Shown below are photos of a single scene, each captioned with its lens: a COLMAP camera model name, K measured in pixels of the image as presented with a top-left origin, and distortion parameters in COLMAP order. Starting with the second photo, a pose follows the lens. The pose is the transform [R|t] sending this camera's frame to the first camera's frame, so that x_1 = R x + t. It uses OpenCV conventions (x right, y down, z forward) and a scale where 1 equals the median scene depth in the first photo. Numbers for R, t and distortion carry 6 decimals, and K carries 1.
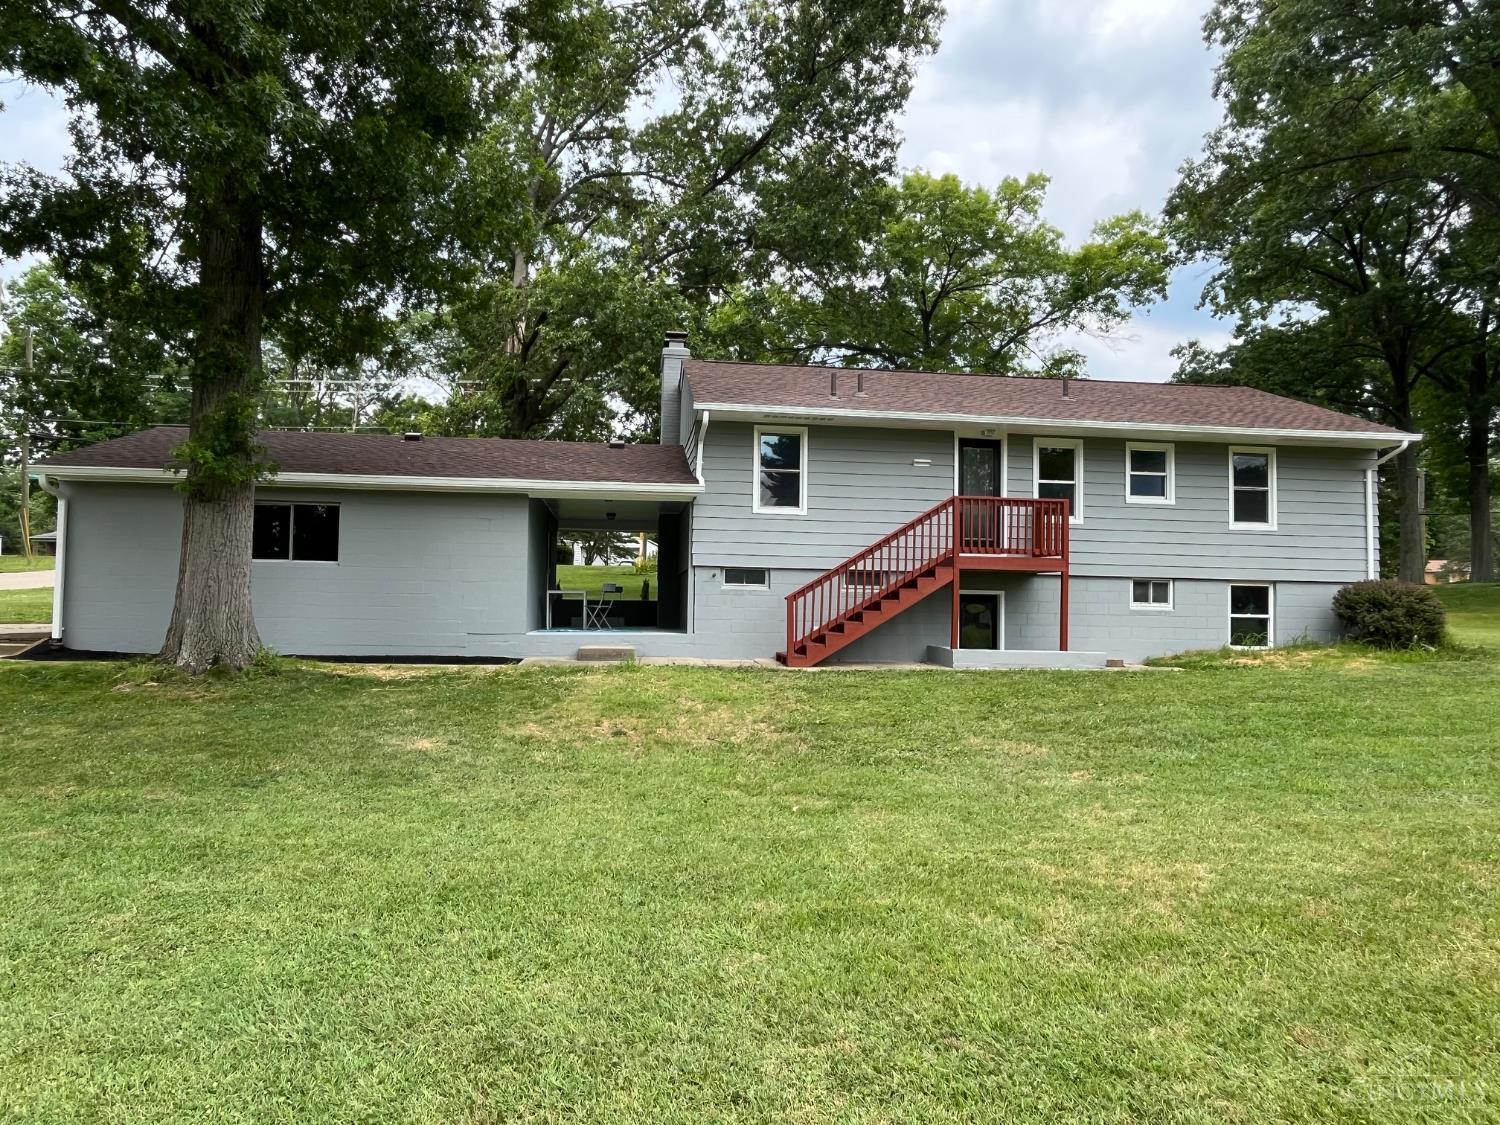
lens RADIAL K [[916.4, 0, 749.8], [0, 916.4, 558.9], [0, 0, 1]] dist [-0.001451, -0.000325]
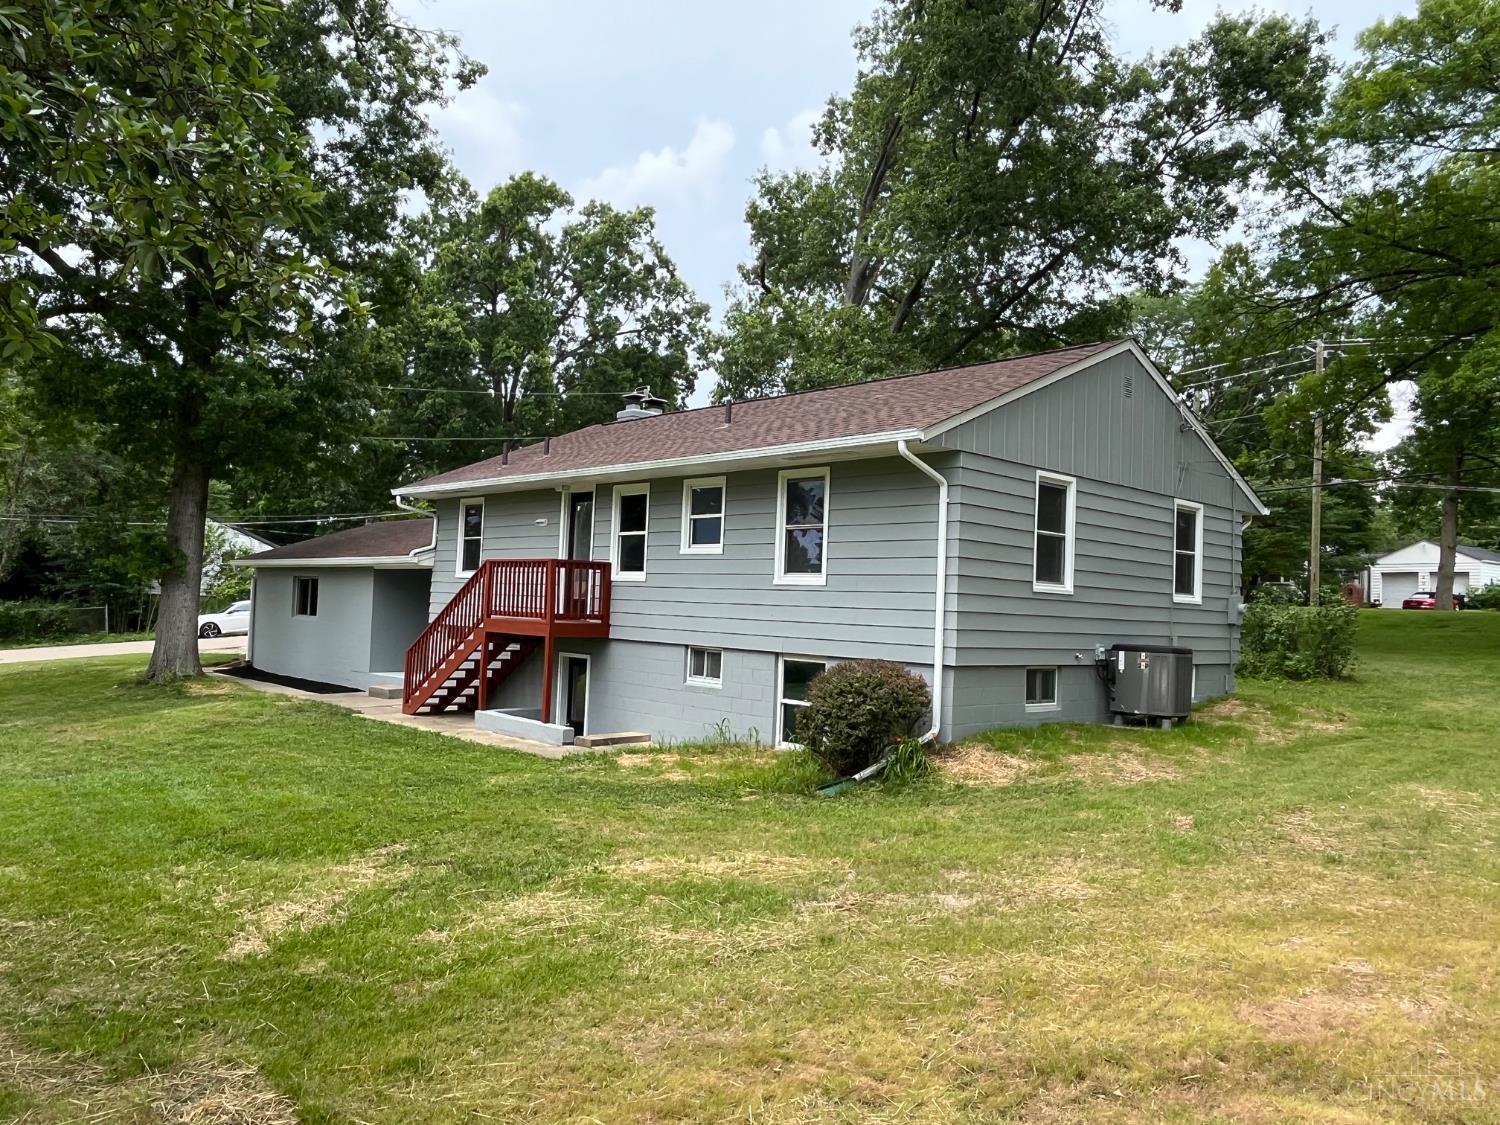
lens RADIAL K [[1063.6, 0, 749.7], [0, 1063.6, 565.5], [0, 0, 1]] dist [0.000775, 0.000017]
pose [[0.610465, -0.033990, -0.791313, 1.193652], [-0.036330, 0.996825, -0.070845, 0.014859], [0.791209, 0.071997, 0.607292, 0.465817]]
